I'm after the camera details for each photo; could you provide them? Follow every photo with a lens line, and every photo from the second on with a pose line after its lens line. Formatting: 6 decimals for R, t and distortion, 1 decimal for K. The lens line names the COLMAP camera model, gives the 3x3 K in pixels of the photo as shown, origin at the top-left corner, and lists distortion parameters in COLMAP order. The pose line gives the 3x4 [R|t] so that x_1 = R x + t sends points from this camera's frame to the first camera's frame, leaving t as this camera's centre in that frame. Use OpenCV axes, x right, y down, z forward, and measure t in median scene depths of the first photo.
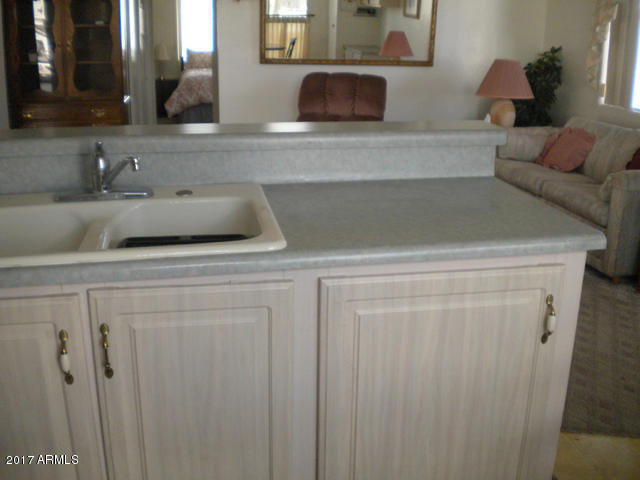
lens RADIAL K [[677.5, 0, 308.7], [0, 677.5, 239.9], [0, 0, 1]] dist [-0.059891, -0.201369]
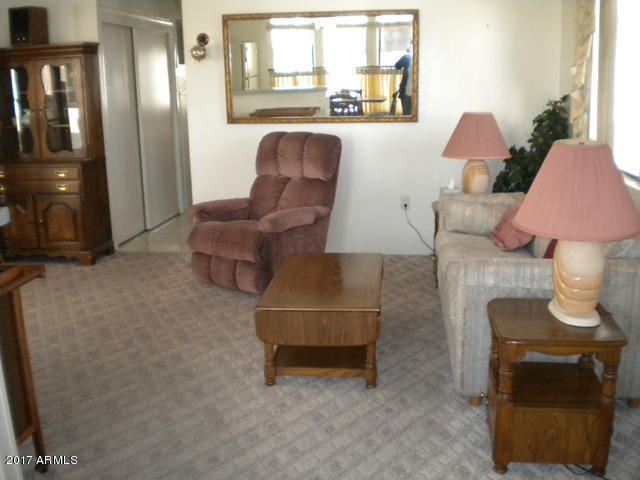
lens RADIAL K [[677.5, 0, 308.7], [0, 677.5, 239.9], [0, 0, 1]] dist [-0.059891, -0.201369]
pose [[0.947200, 0.036010, -0.318614, 0.372299], [-0.061062, 0.995747, -0.068989, -0.039925], [0.314775, 0.084802, 0.945371, 0.150791]]
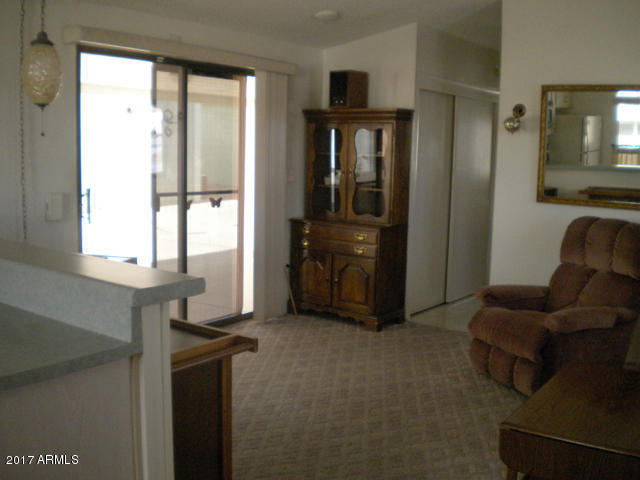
lens RADIAL K [[677.5, 0, 308.7], [0, 677.5, 239.9], [0, 0, 1]] dist [-0.059891, -0.201369]
pose [[0.678224, 0.095762, -0.728589, 0.390929], [-0.234118, 0.967967, -0.090710, -0.070024], [0.696563, 0.232098, 0.678918, 0.227801]]
